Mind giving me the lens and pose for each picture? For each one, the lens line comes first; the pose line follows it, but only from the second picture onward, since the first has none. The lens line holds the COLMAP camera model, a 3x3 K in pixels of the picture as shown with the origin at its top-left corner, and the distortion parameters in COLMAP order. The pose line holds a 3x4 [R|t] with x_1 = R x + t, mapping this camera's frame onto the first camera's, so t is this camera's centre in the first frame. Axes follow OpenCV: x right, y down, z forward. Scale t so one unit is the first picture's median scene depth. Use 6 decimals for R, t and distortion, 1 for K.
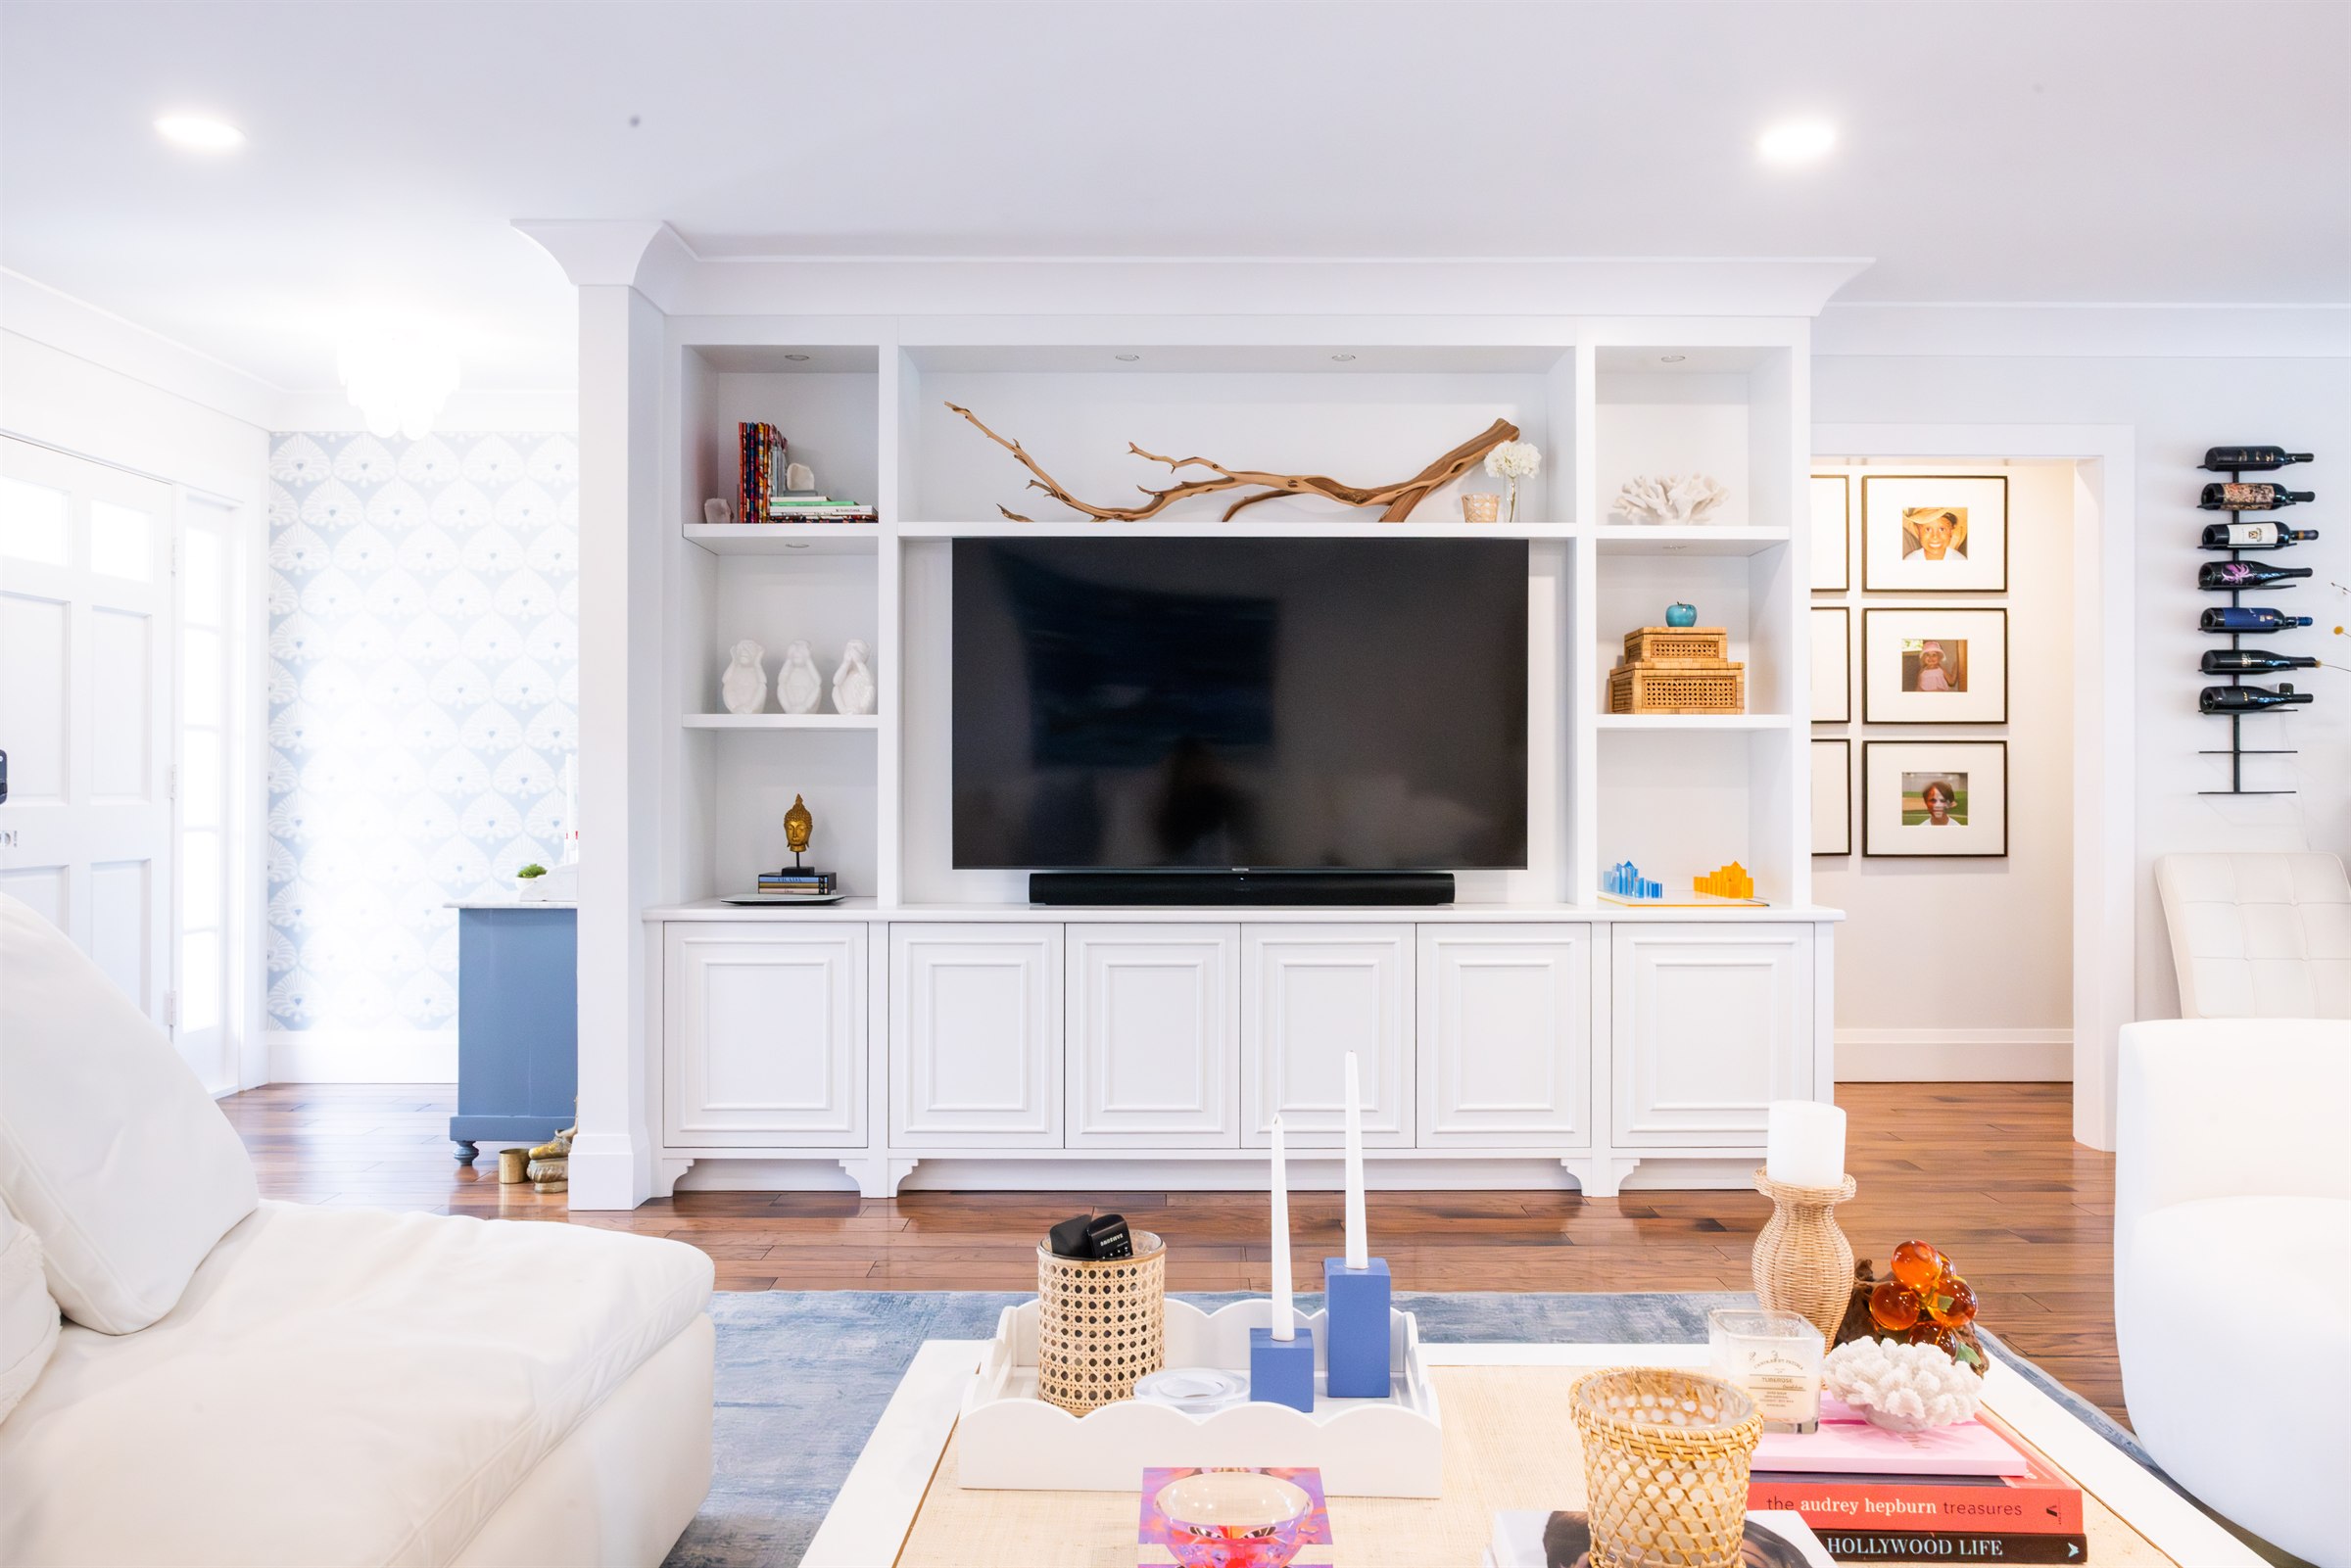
lens RADIAL K [[1687.7, 0, 1175.5], [0, 1687.7, 784.0], [0, 0, 1]] dist [-0.017354, 0.000883]
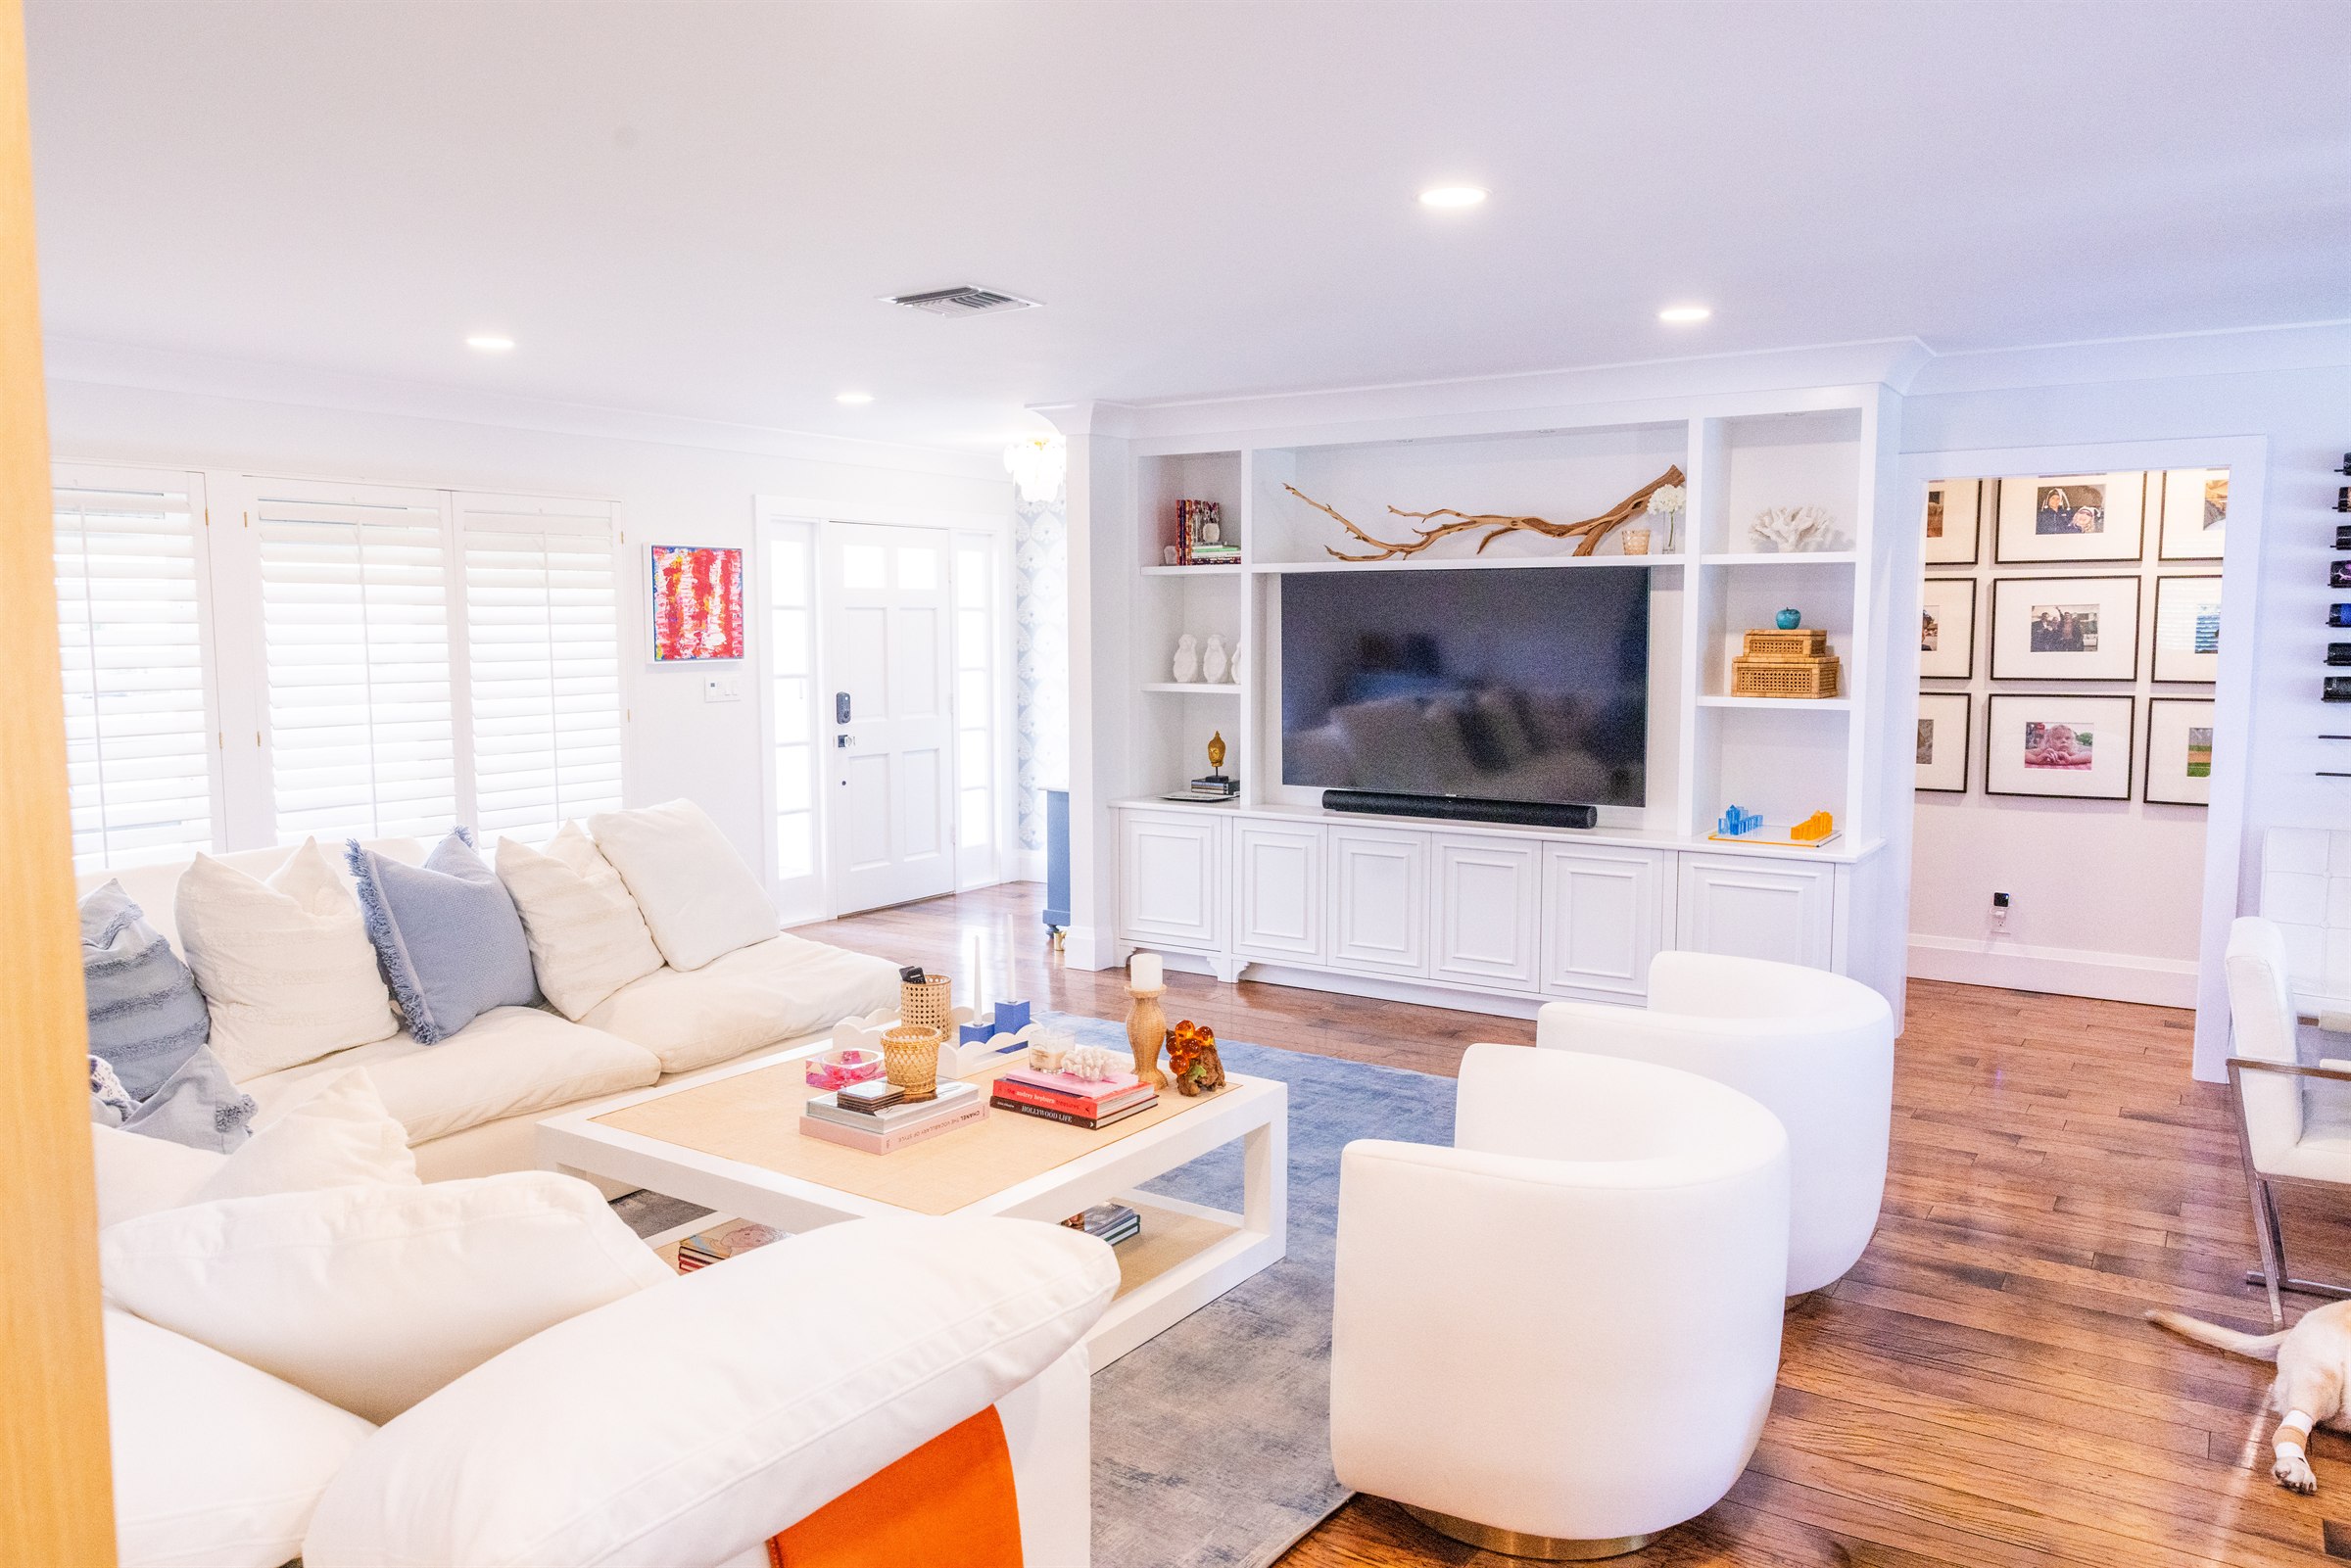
lens RADIAL K [[1613.9, 0, 1175.5], [0, 1613.9, 784.0], [0, 0, 1]] dist [0.009311, 0.004586]
pose [[0.832209, 0.054194, -0.551807, 0.610883], [0.000963, 0.995069, 0.099180, -0.098660], [0.554461, -0.083070, 0.828054, -0.301957]]
